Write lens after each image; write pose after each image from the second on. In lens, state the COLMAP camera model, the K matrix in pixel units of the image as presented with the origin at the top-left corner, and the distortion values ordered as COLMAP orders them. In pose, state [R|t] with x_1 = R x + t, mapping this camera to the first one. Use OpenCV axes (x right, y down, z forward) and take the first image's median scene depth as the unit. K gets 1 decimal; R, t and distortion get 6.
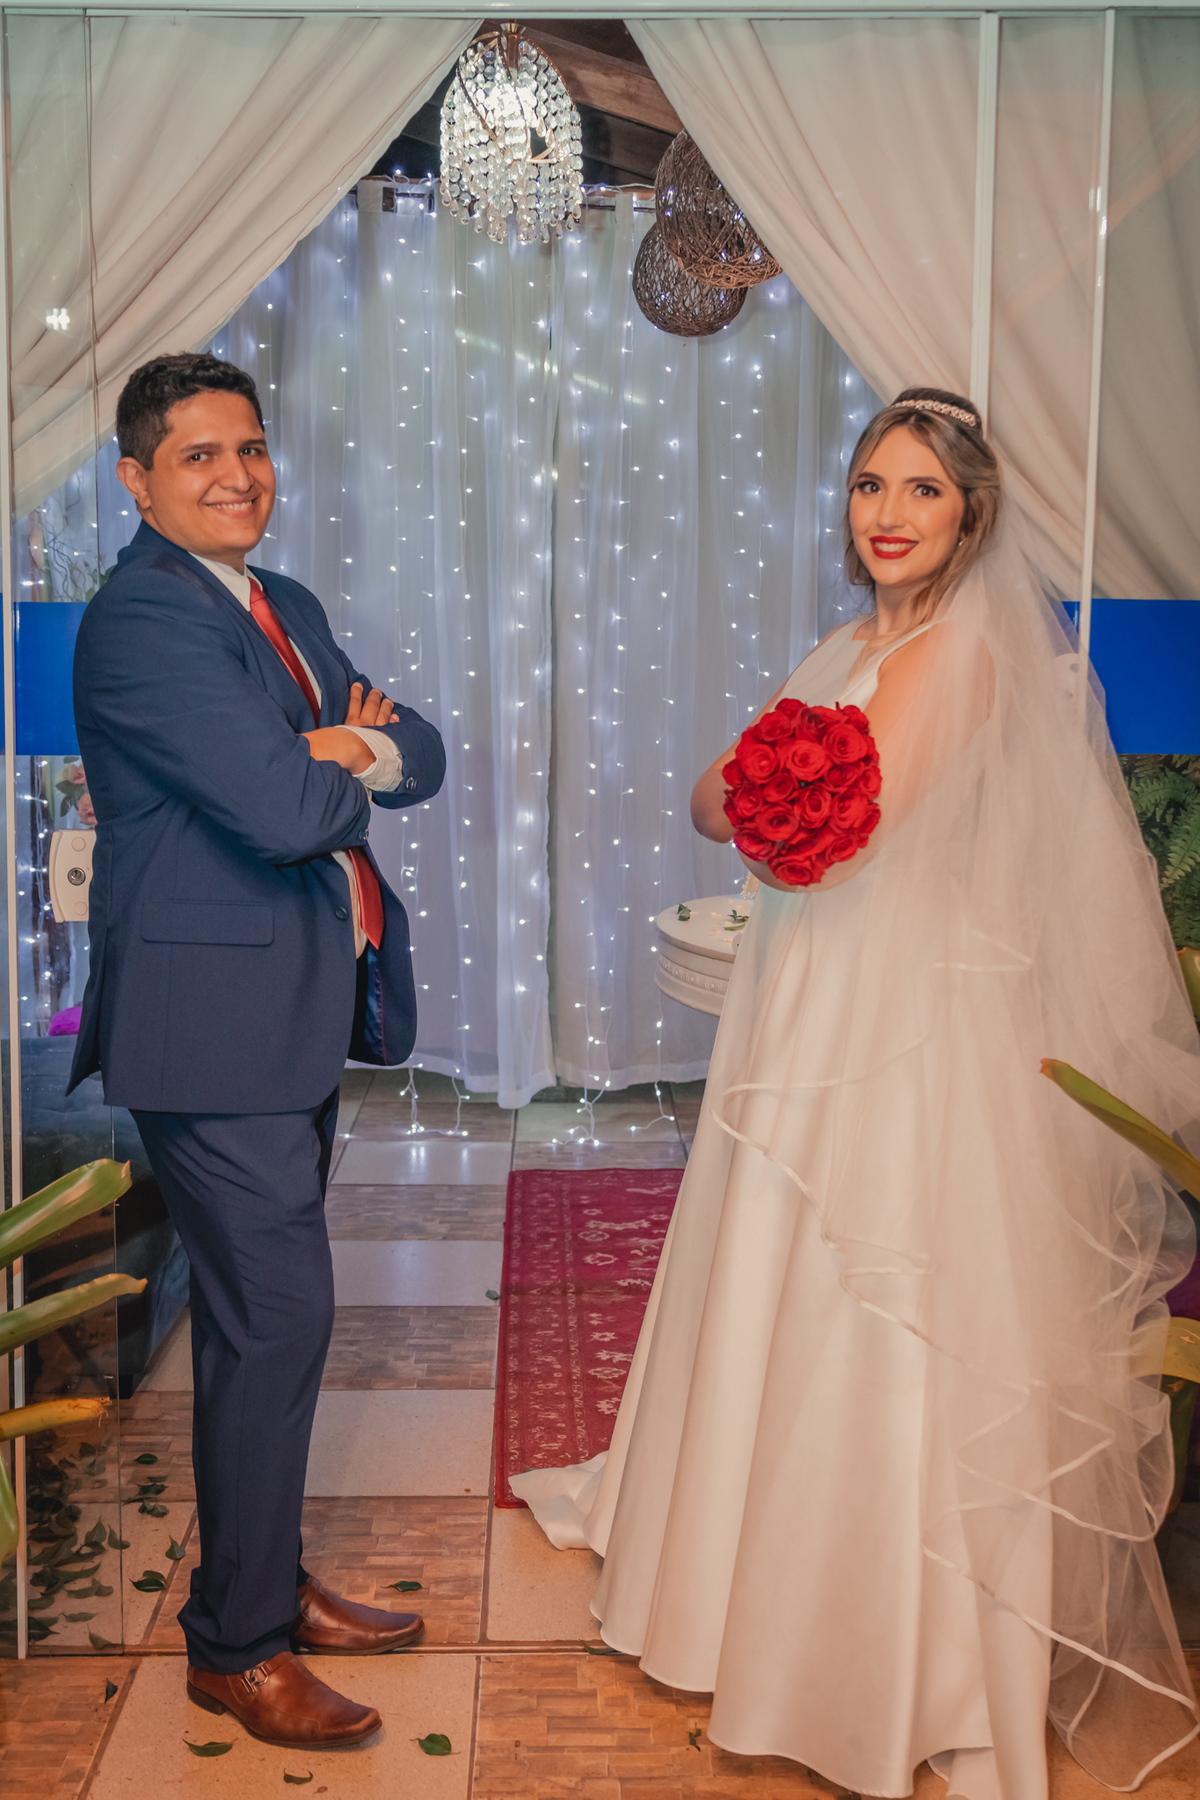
lens RADIAL K [[1989.6, 0, 583.8], [0, 1989.6, 865.6], [0, 0, 1]] dist [0.013409, -0.009422]
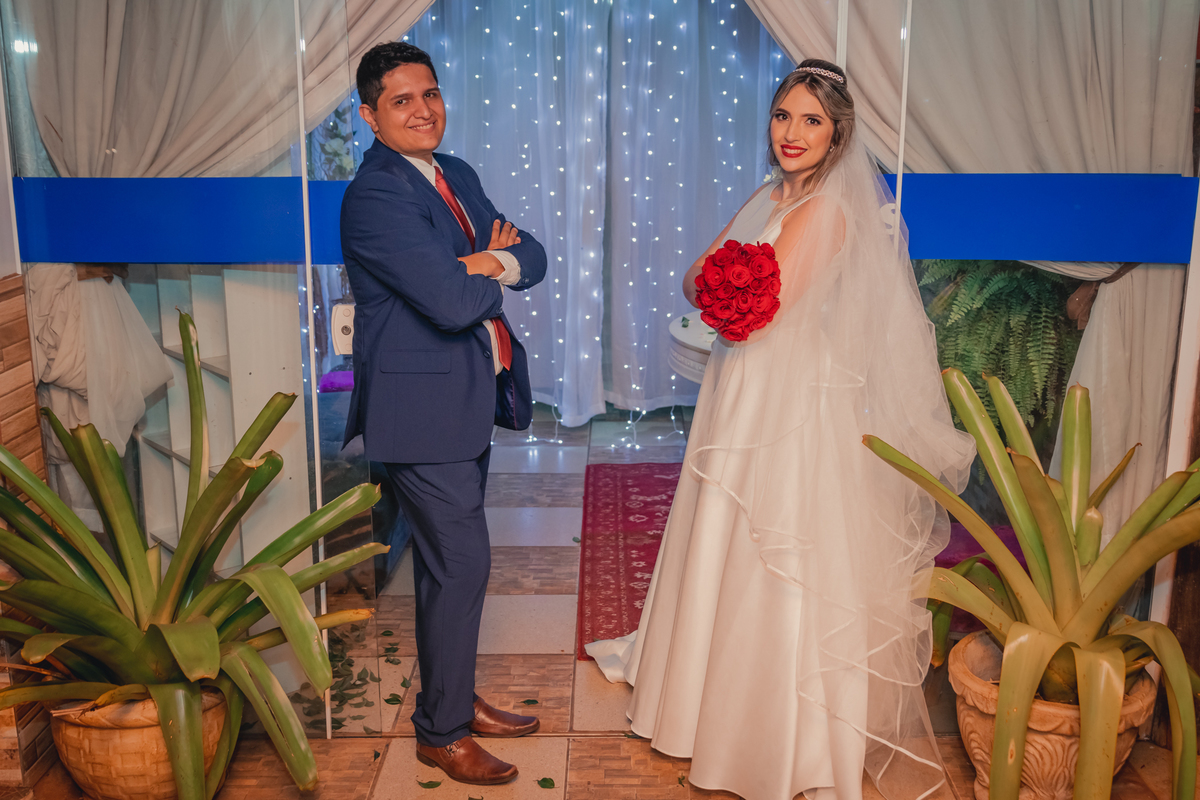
lens RADIAL K [[1326.4, 0, 600.0], [0, 1326.4, 400.0], [0, 0, 1]] dist [0.013409, -0.009422]
pose [[0.999443, -0.004148, -0.033121, 0.019365], [0.008678, 0.990422, 0.137798, -0.092013], [0.032232, -0.138008, 0.989906, -0.195376]]
